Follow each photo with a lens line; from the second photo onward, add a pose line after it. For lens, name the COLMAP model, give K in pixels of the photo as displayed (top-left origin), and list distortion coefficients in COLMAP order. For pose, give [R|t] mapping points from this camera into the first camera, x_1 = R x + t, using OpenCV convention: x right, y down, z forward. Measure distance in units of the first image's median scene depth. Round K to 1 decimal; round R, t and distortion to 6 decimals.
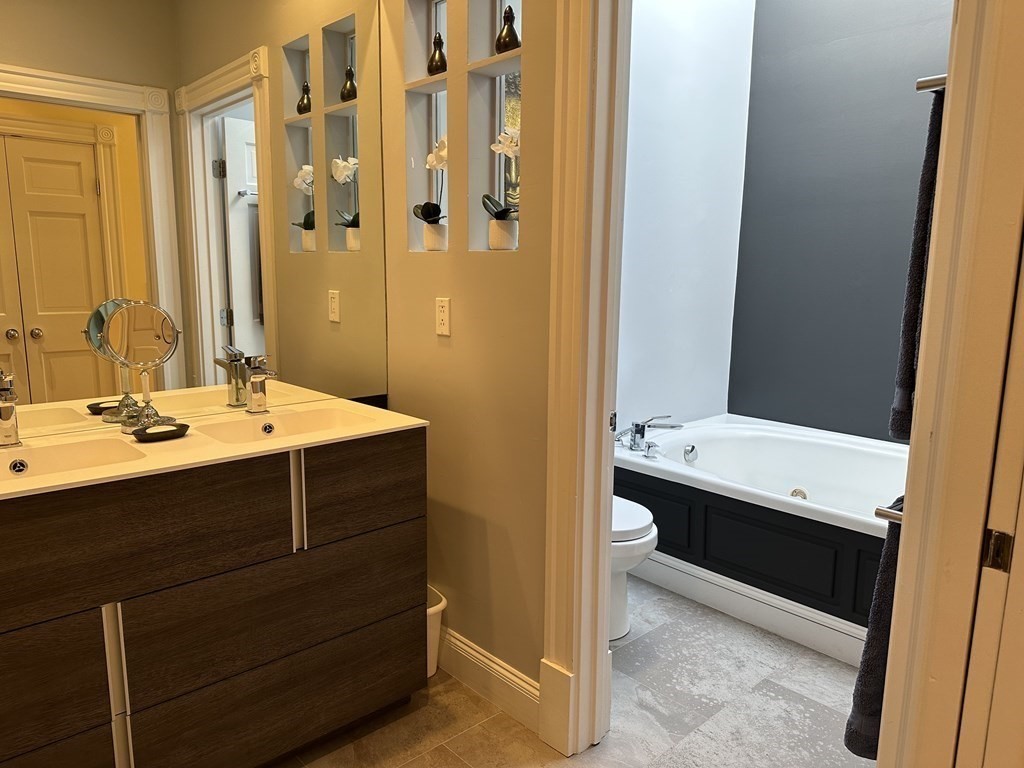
lens RADIAL K [[723.4, 0, 489.2], [0, 723.4, 383.3], [0, 0, 1]] dist [-0.009655, -0.005881]
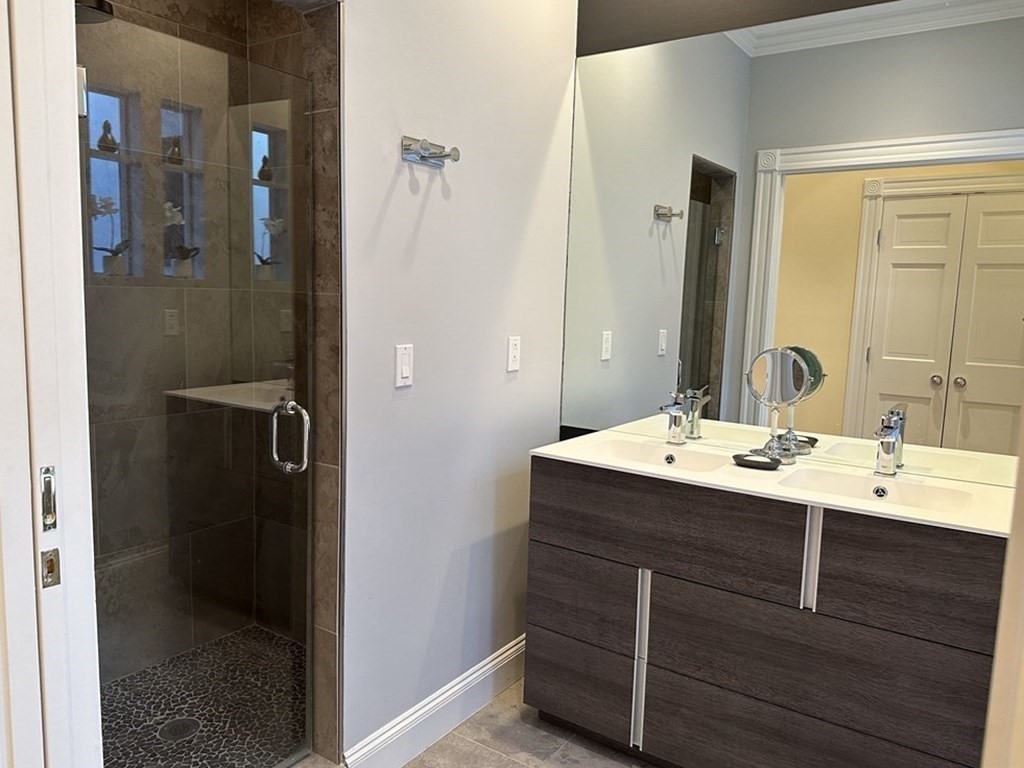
lens RADIAL K [[723.4, 0, 497.0], [0, 723.4, 381.1], [0, 0, 1]] dist [-0.009655, -0.005881]
pose [[0.229414, 0.117121, -0.966257, 0.556464], [-0.185748, 0.979757, 0.074656, -0.067184], [0.955441, 0.162353, 0.246525, 0.315983]]
